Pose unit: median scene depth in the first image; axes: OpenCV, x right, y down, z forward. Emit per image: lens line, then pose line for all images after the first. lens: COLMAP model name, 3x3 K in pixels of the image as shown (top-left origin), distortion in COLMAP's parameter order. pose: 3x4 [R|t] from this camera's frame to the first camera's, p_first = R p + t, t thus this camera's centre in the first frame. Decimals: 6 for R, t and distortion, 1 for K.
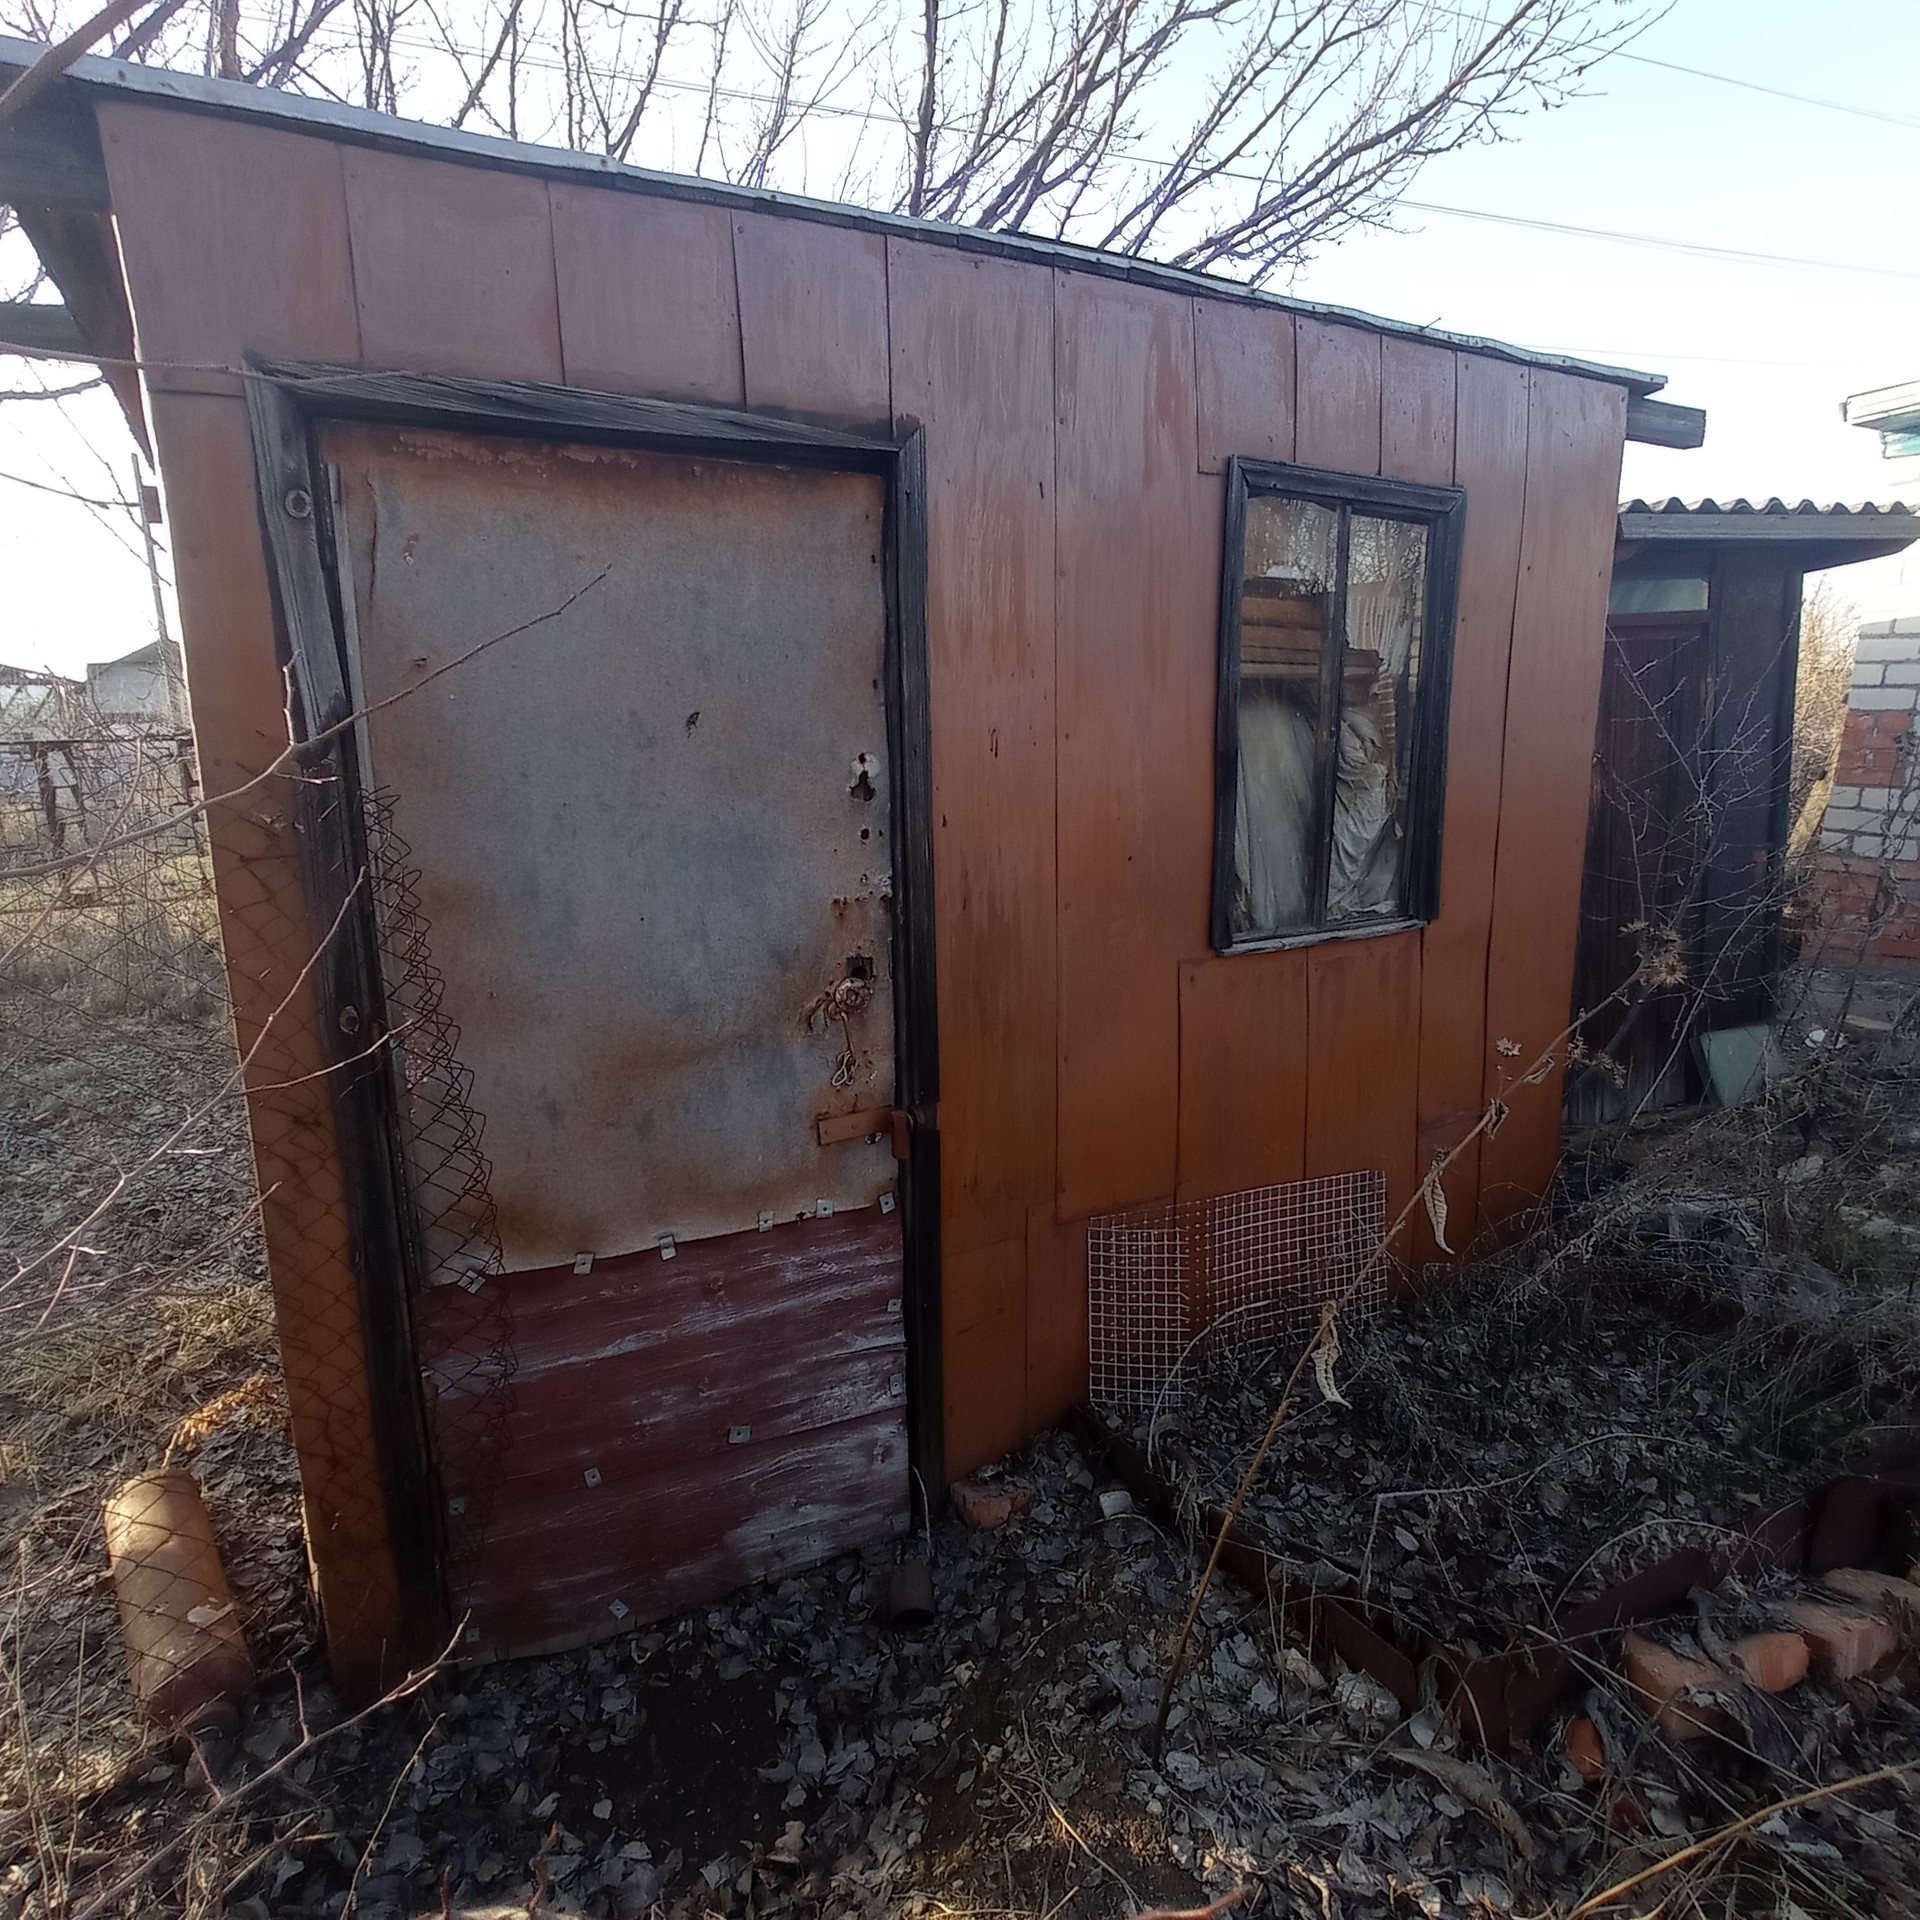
lens RADIAL K [[1148.2, 0, 967.0], [0, 1148.2, 976.2], [0, 0, 1]] dist [-0.055535, 0.028434]
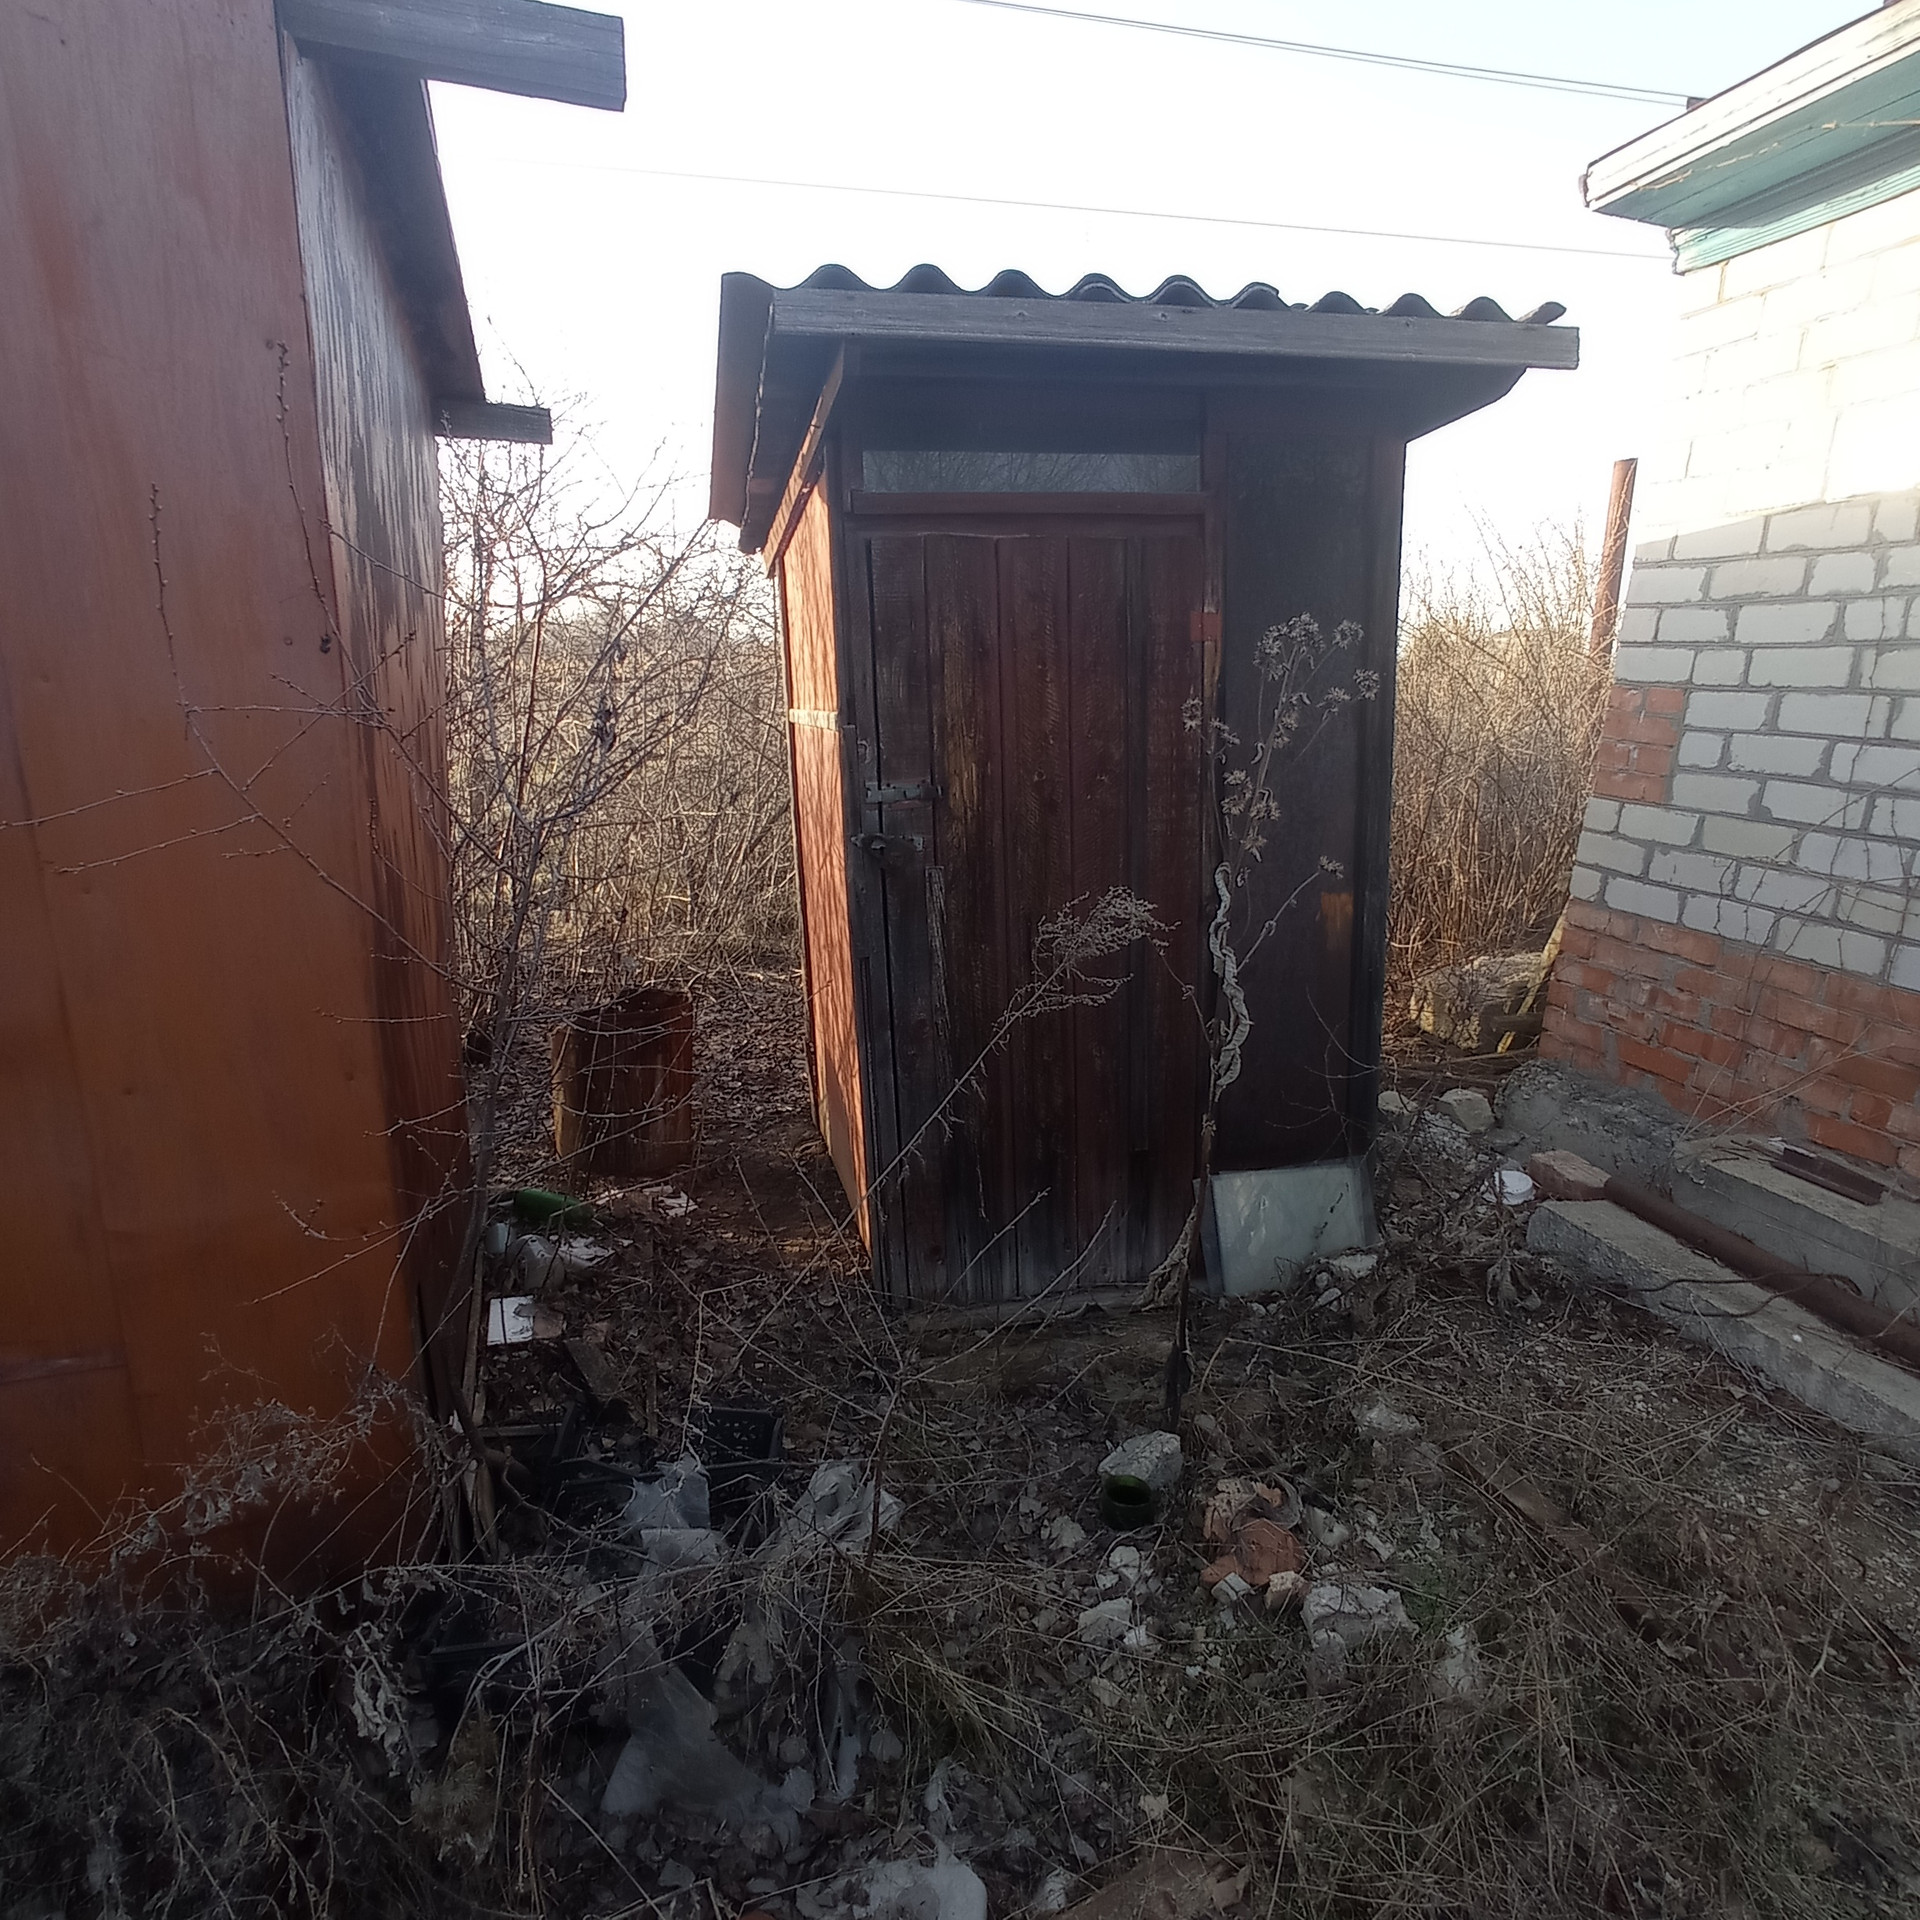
lens RADIAL K [[1148.2, 0, 967.0], [0, 1148.2, 976.2], [0, 0, 1]] dist [-0.055535, 0.028434]
pose [[0.984954, 0.087285, -0.149152, 0.553437], [-0.081651, 0.995711, 0.043506, -0.069178], [0.152310, -0.030673, 0.987857, 0.311059]]
